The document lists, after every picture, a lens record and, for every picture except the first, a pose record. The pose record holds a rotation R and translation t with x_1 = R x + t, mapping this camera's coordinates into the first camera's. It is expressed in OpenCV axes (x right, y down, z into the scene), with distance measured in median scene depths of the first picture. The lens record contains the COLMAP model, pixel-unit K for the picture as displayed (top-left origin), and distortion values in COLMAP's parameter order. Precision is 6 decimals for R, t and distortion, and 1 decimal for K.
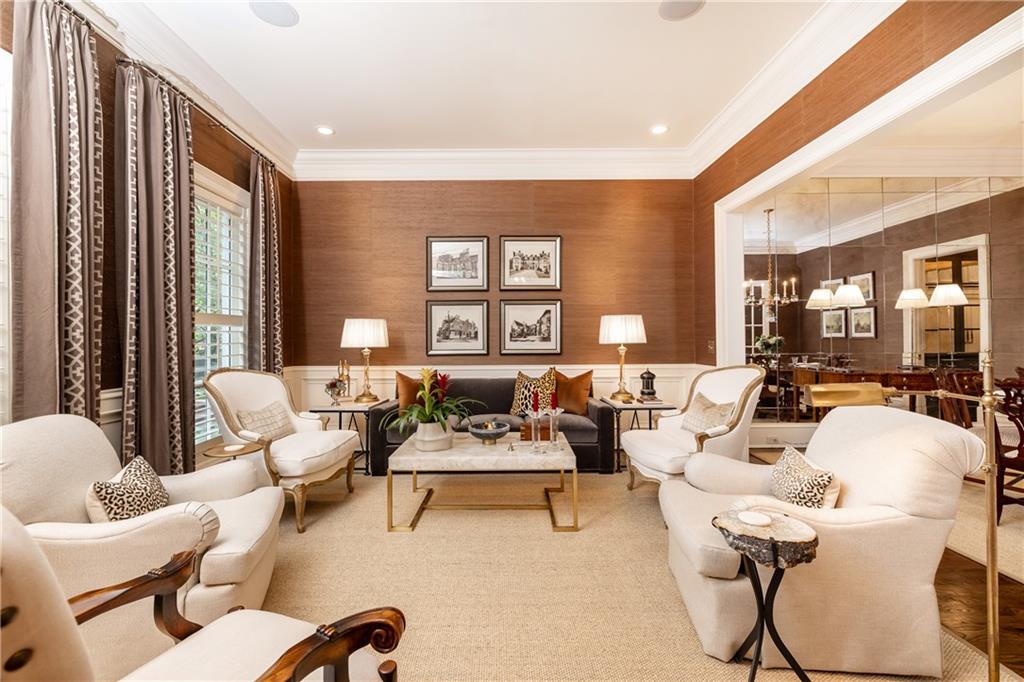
lens RADIAL K [[447.3, 0, 512.1], [0, 447.3, 335.2], [0, 0, 1]] dist [0.001255, -0.000568]
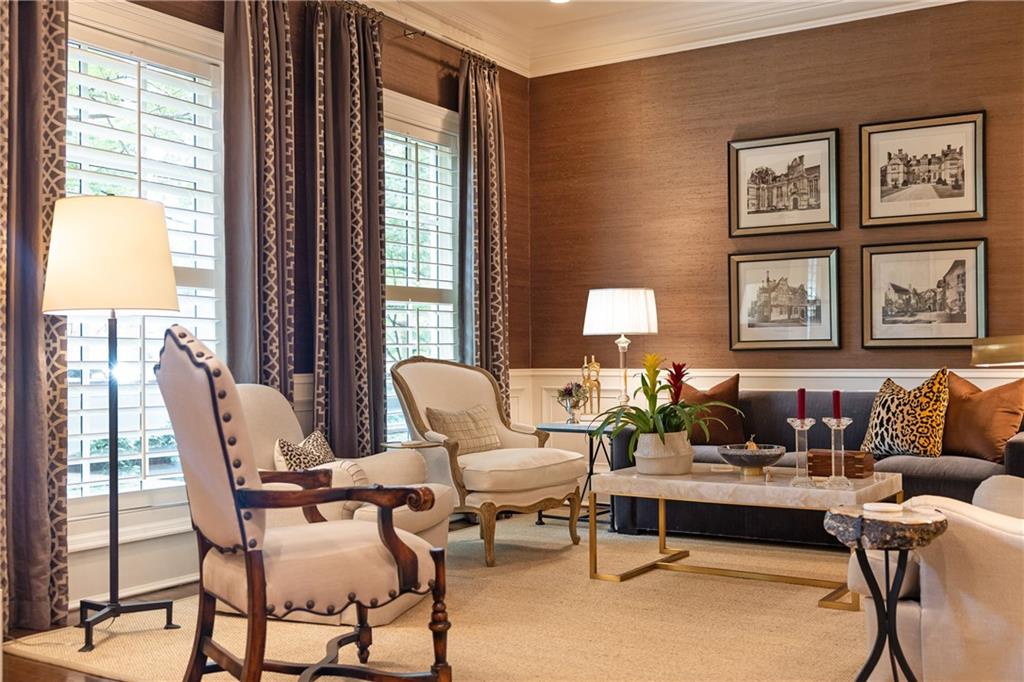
lens RADIAL K [[1027.0, 0, 512.1], [0, 1027.0, 342.4], [0, 0, 1]] dist [-0.017063, 0.000000]
pose [[0.842149, -0.007845, -0.539188, 0.352957], [0.008455, 0.999963, -0.001342, 0.043086], [0.539179, -0.003429, 0.842184, -0.314517]]
